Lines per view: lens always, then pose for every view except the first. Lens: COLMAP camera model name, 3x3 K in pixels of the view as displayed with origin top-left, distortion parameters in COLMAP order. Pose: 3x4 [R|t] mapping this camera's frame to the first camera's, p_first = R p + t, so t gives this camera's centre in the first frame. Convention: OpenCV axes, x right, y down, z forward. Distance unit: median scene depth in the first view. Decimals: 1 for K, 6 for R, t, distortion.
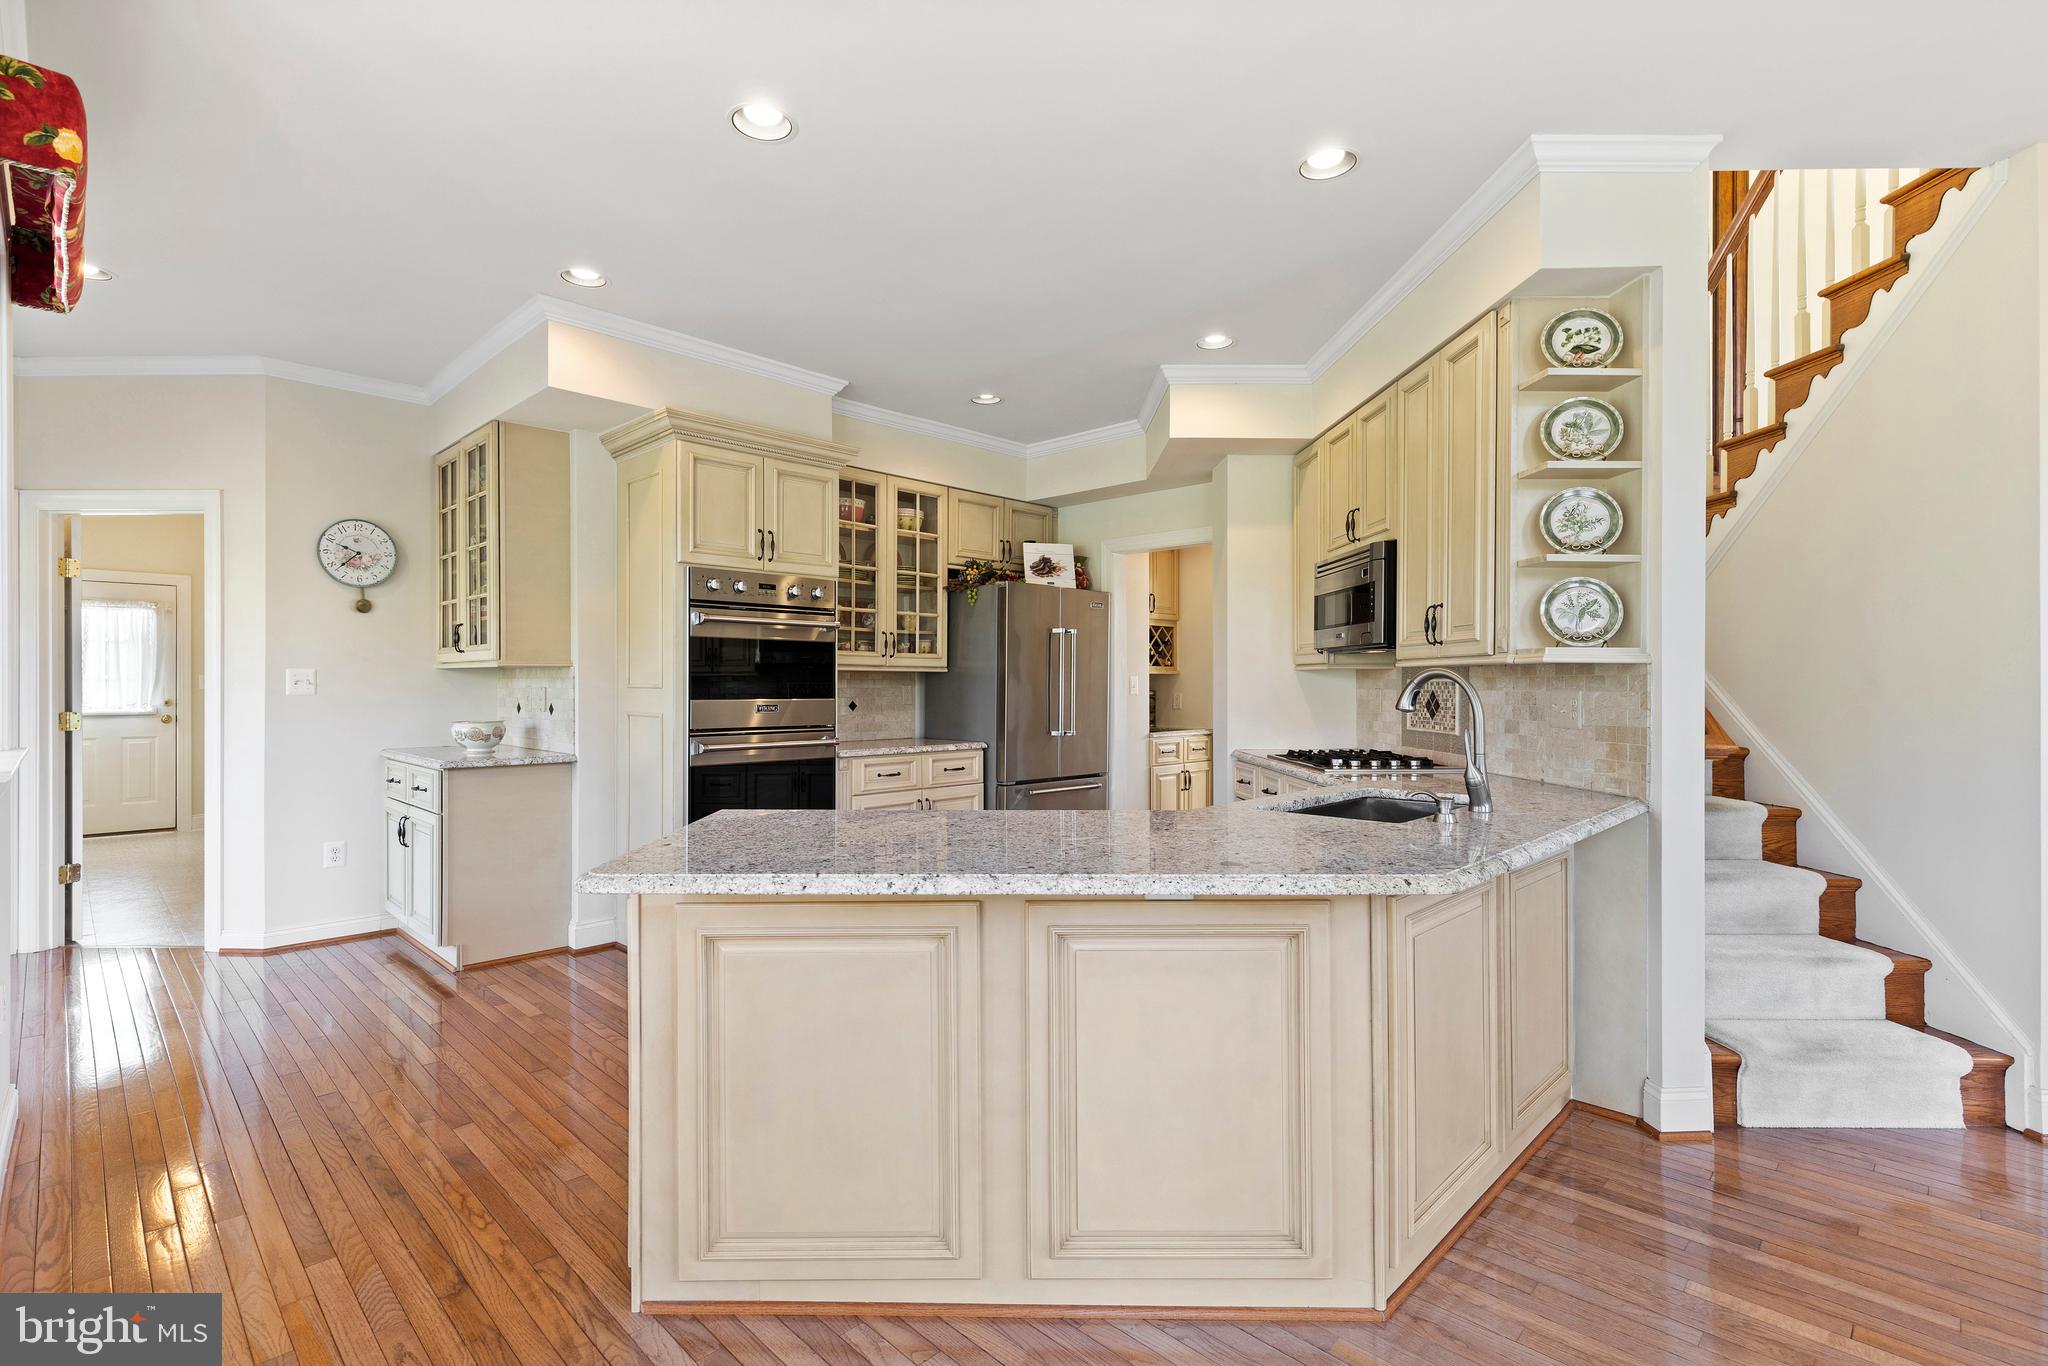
lens RADIAL K [[927.1, 0, 1007.3], [0, 927.1, 684.5], [0, 0, 1]] dist [0.011704, -0.003058]
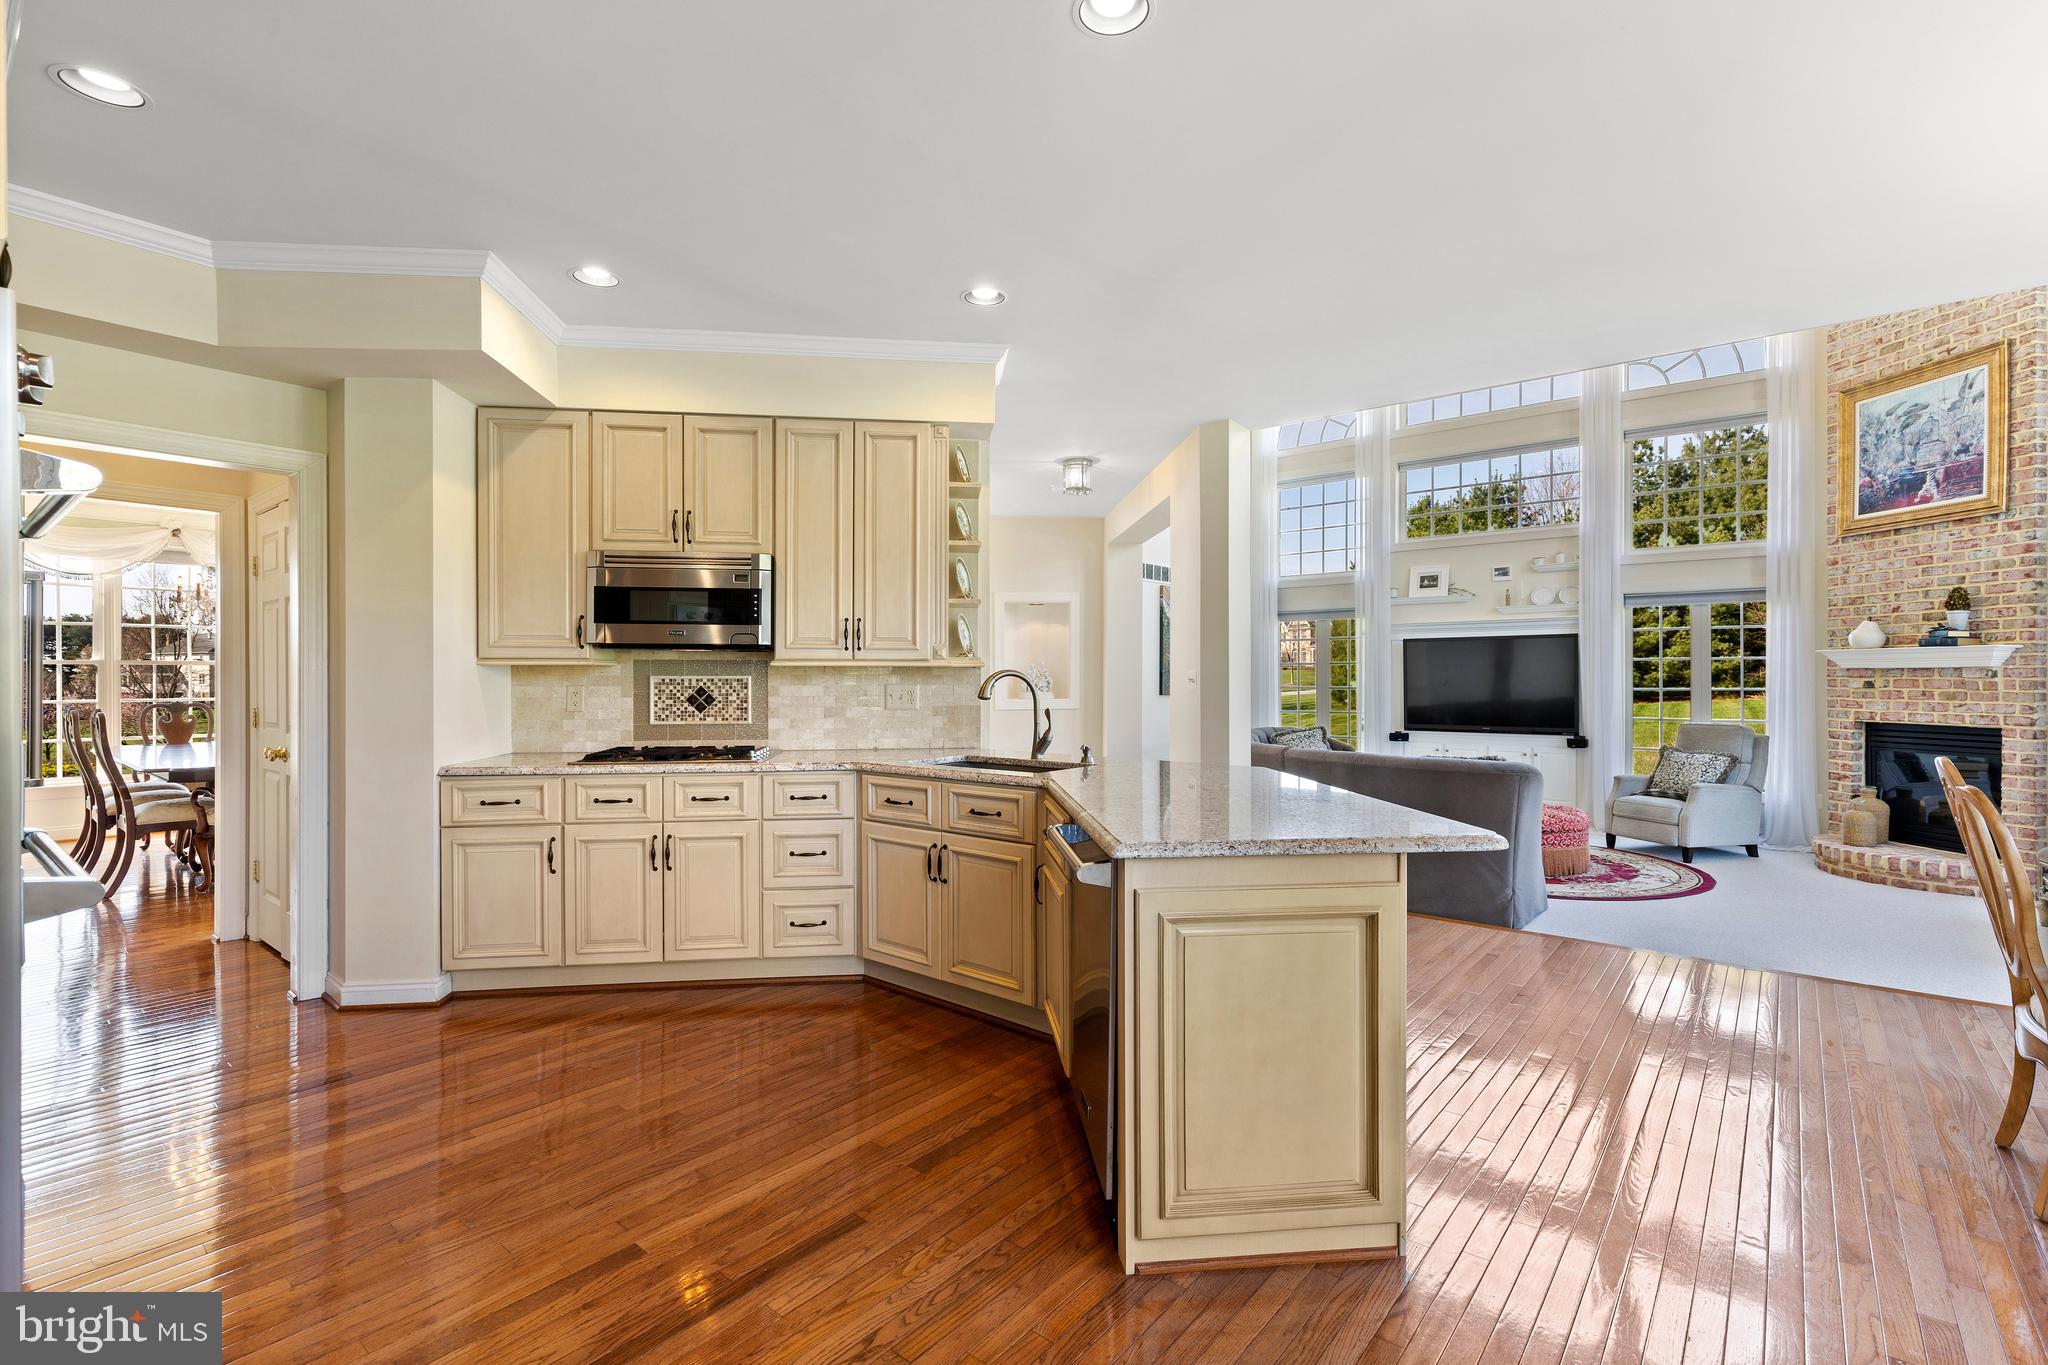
lens RADIAL K [[927.1, 0, 1031.7], [0, 927.1, 678.1], [0, 0, 1]] dist [0.011704, -0.003058]
pose [[-0.107250, -0.002451, 0.994229, -0.752729], [0.001772, 0.999995, 0.002657, -0.006136], [-0.994230, 0.002047, -0.107246, 0.804026]]
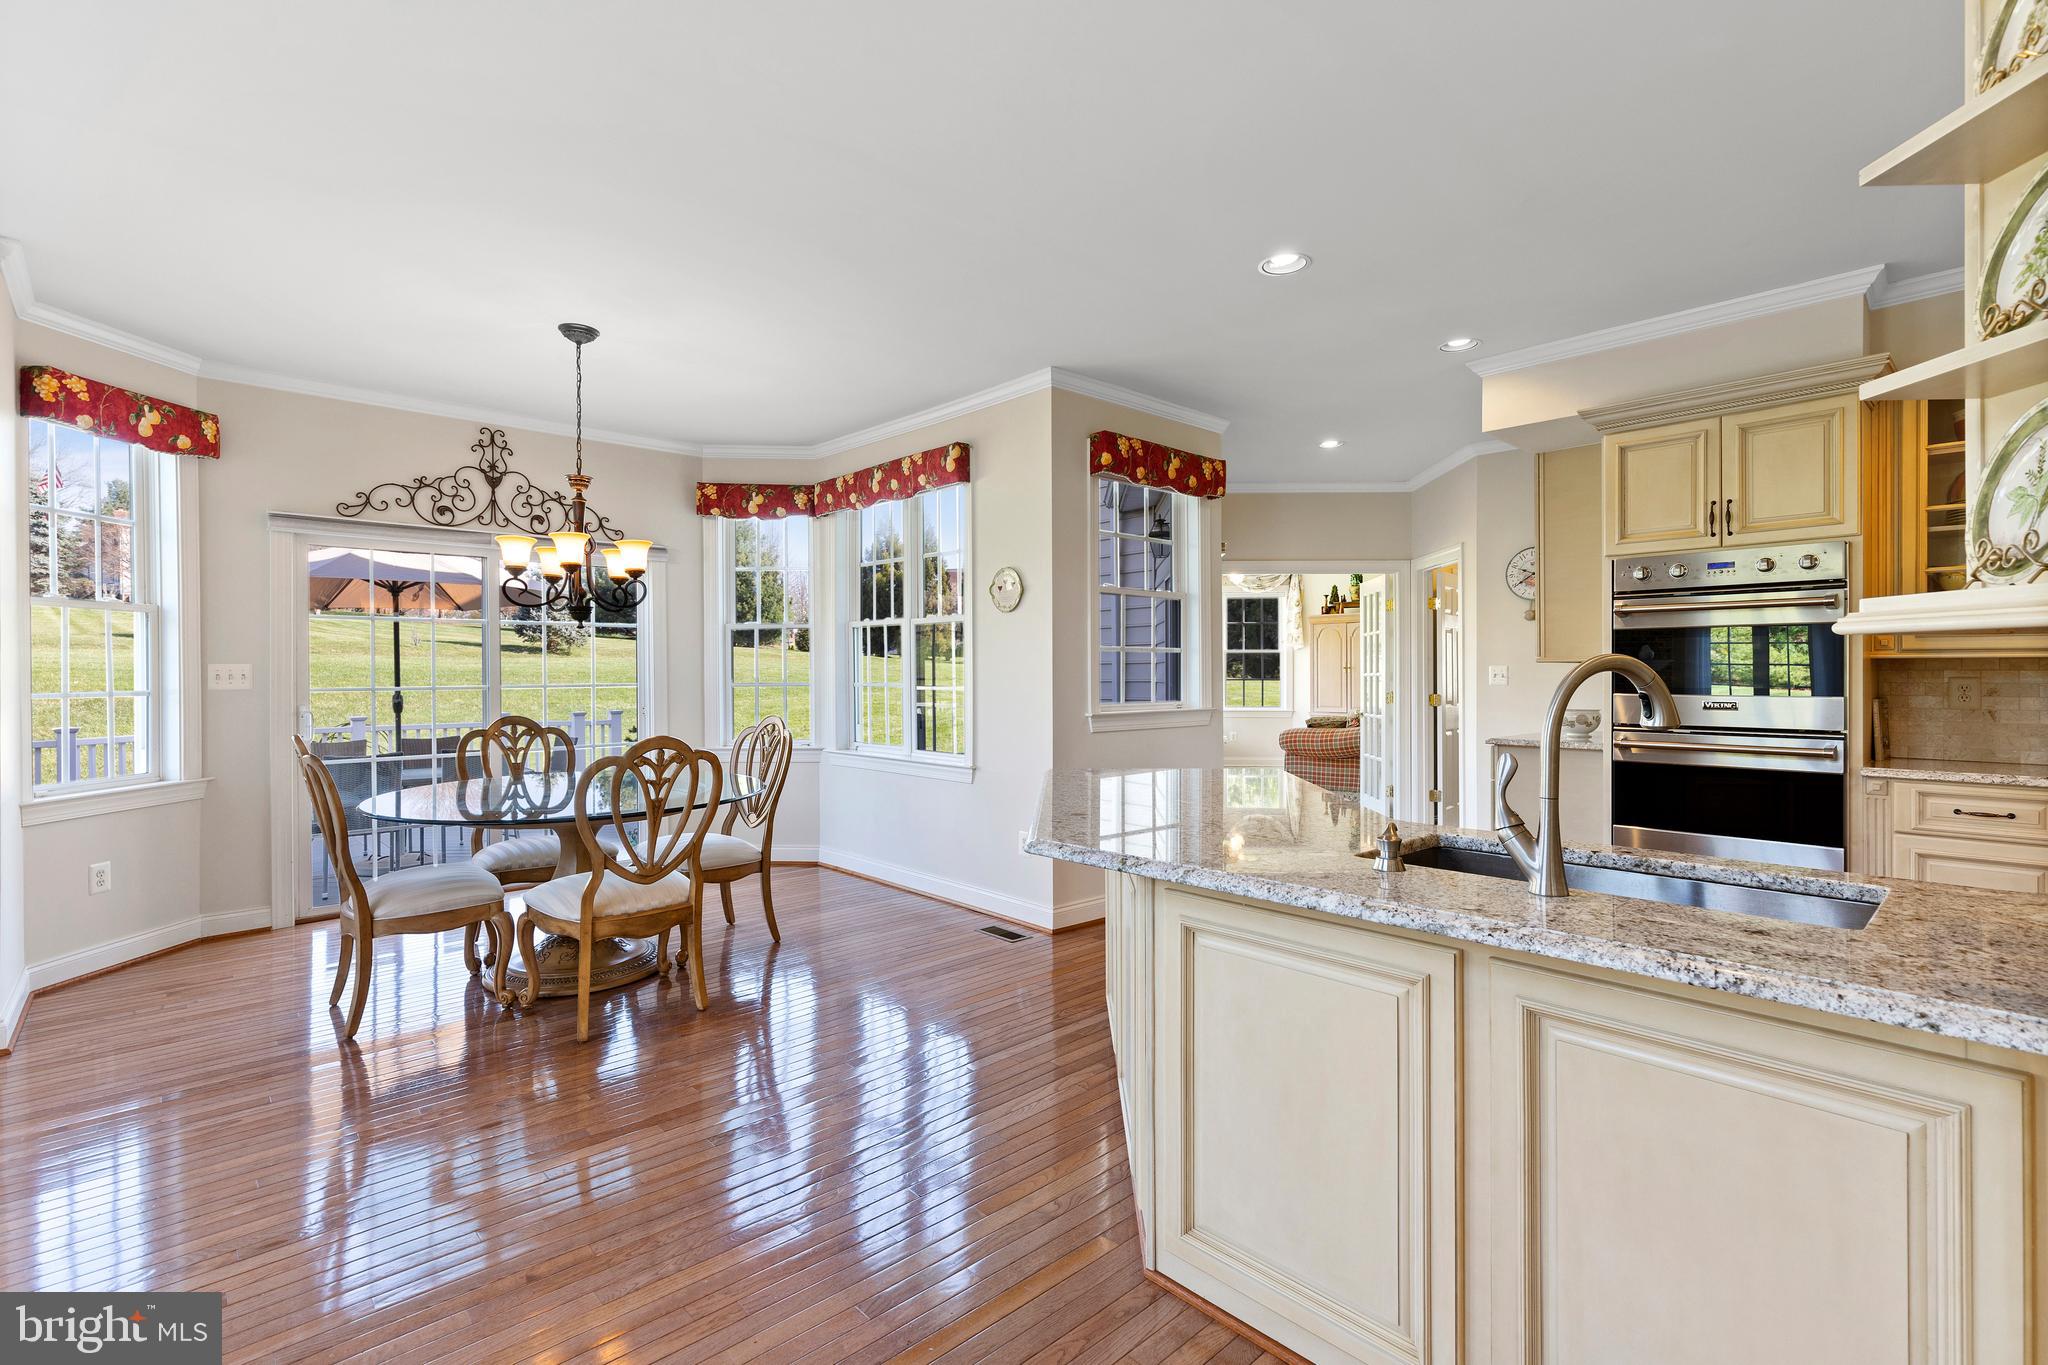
lens RADIAL K [[927.1, 0, 1032.7], [0, 927.1, 675.0], [0, 0, 1]] dist [0.011704, -0.003058]
pose [[-0.032409, -0.000845, -0.999474, 0.758496], [0.000794, 0.999999, -0.000871, -0.003131], [0.999474, -0.000822, -0.032408, 0.463549]]
